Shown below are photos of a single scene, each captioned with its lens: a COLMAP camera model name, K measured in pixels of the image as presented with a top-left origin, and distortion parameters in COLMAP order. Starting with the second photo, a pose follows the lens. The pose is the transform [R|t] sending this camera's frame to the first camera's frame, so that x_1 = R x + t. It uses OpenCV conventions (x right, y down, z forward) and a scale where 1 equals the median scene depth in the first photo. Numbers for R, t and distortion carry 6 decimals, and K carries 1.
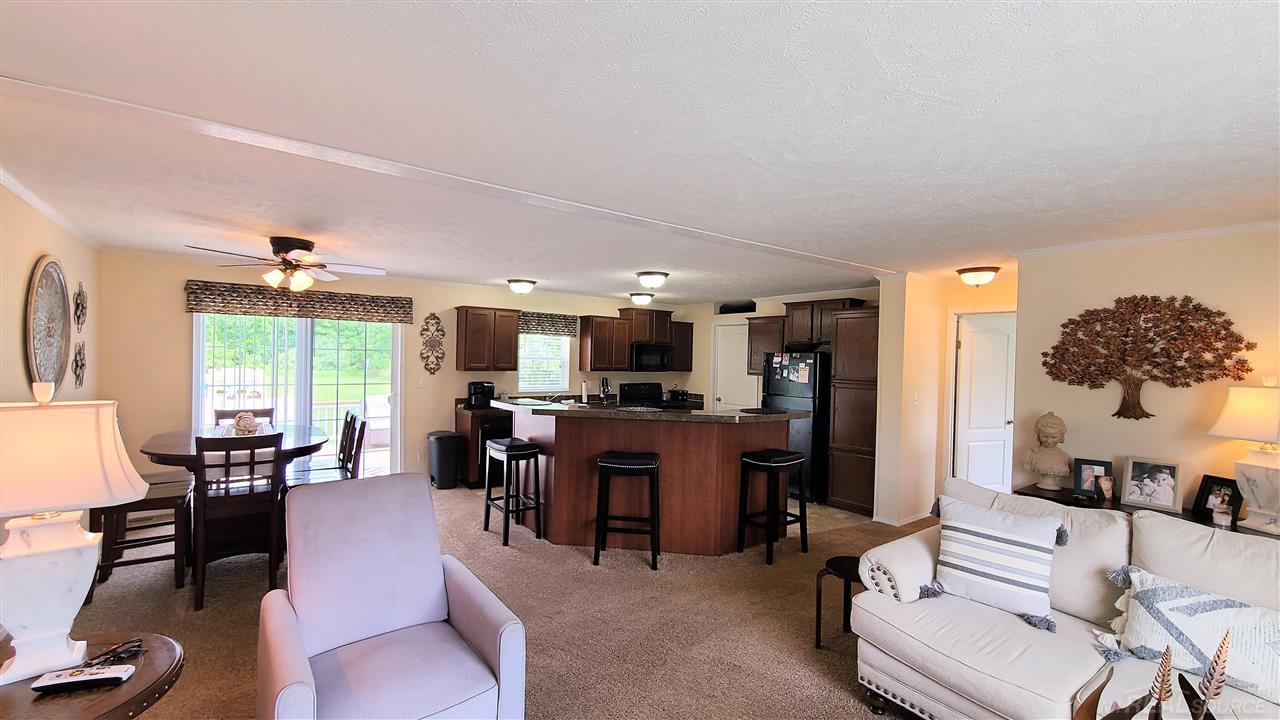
lens RADIAL K [[531.9, 0, 633.4], [0, 531.9, 362.4], [0, 0, 1]] dist [-0.002008, -0.000025]
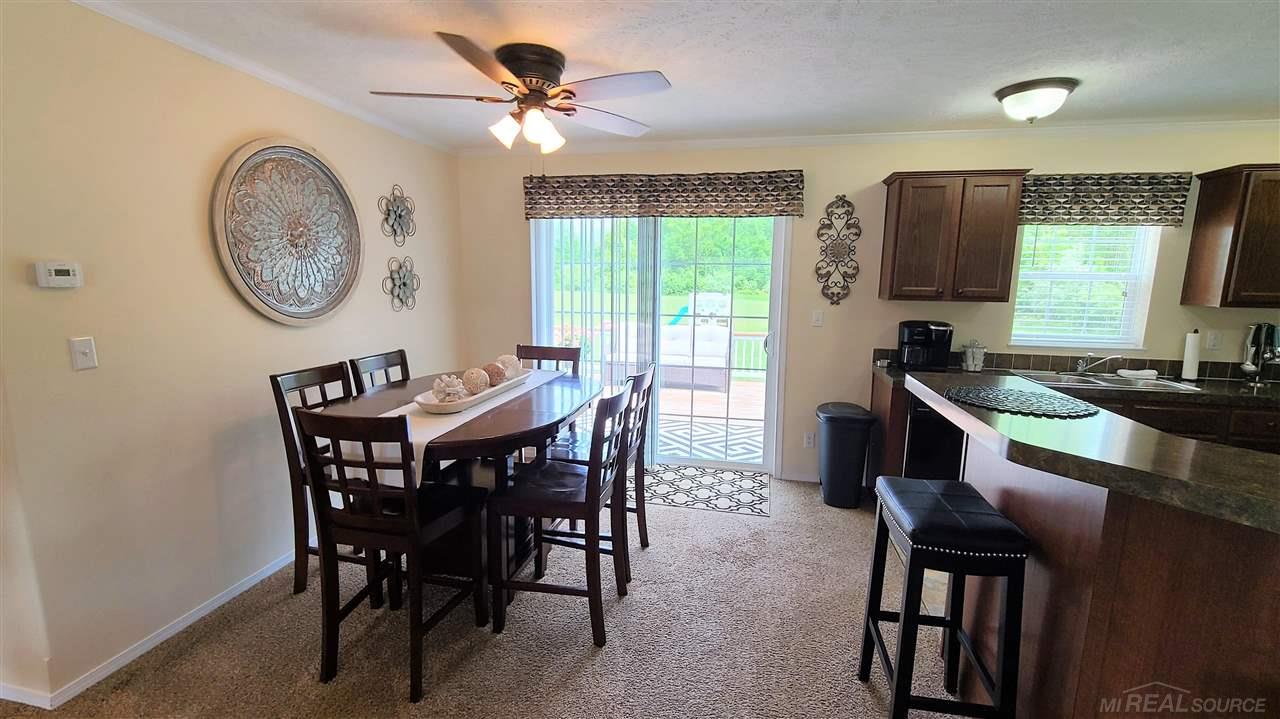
lens RADIAL K [[545.2, 0, 640.0], [0, 545.2, 359.5], [0, 0, 1]] dist [-0.000428, 0.000157]
pose [[0.666081, 0.102594, -0.738790, -0.074652], [-0.005979, 0.991198, 0.132255, 0.004599], [0.745855, -0.083676, 0.660832, 0.445127]]
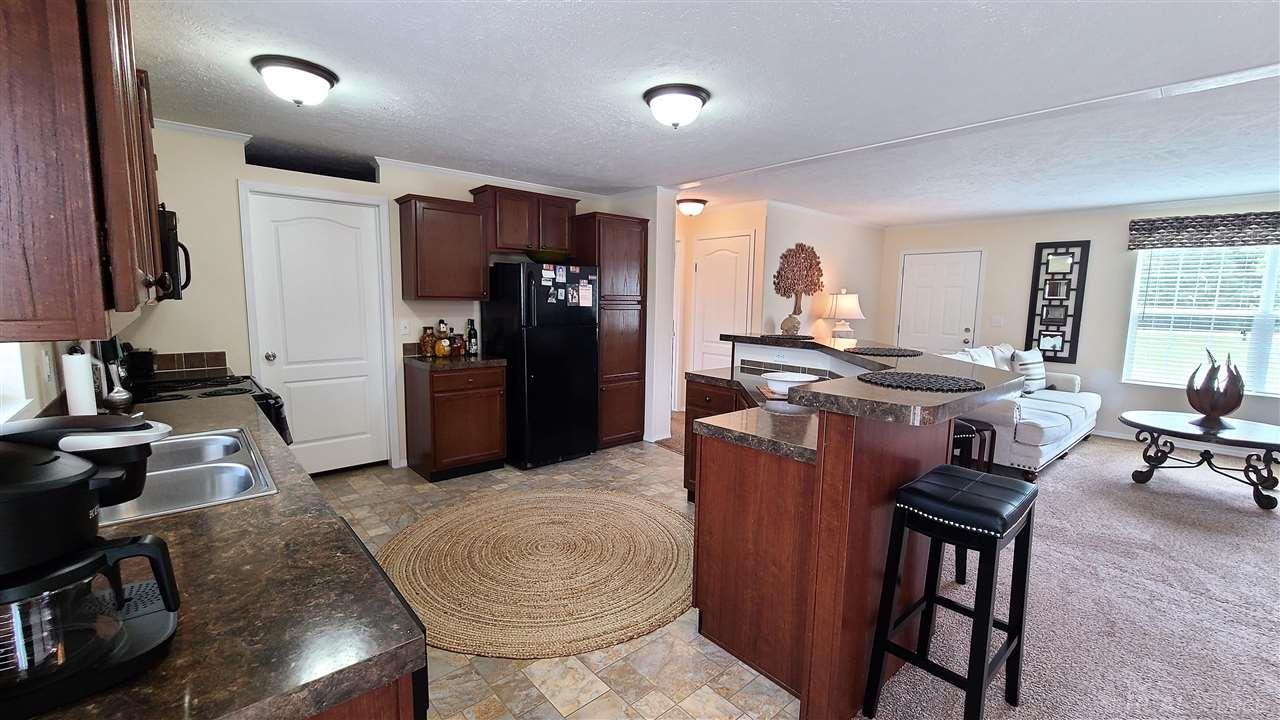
lens RADIAL K [[531.9, 0, 633.4], [0, 531.9, 362.4], [0, 0, 1]] dist [-0.002008, -0.000025]
pose [[-0.084241, -0.148778, 0.985276, -0.415606], [-0.010849, 0.988869, 0.148393, 0.003781], [-0.996386, 0.001811, -0.084917, 0.925379]]
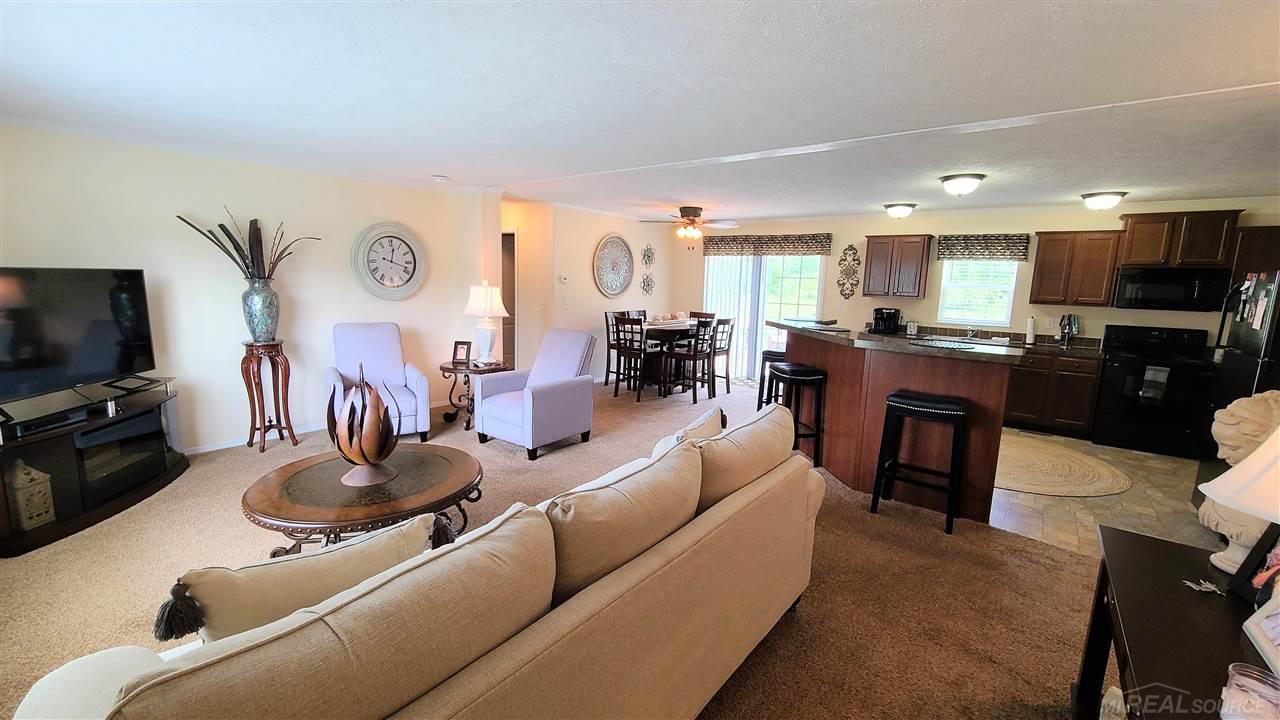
lens RADIAL K [[531.9, 0, 633.4], [0, 531.9, 362.4], [0, 0, 1]] dist [-0.002008, -0.000025]
pose [[0.271664, 0.136292, -0.952692, 0.607803], [-0.032568, 0.990656, 0.132436, 0.020474], [0.961841, -0.004951, 0.273565, 0.246122]]
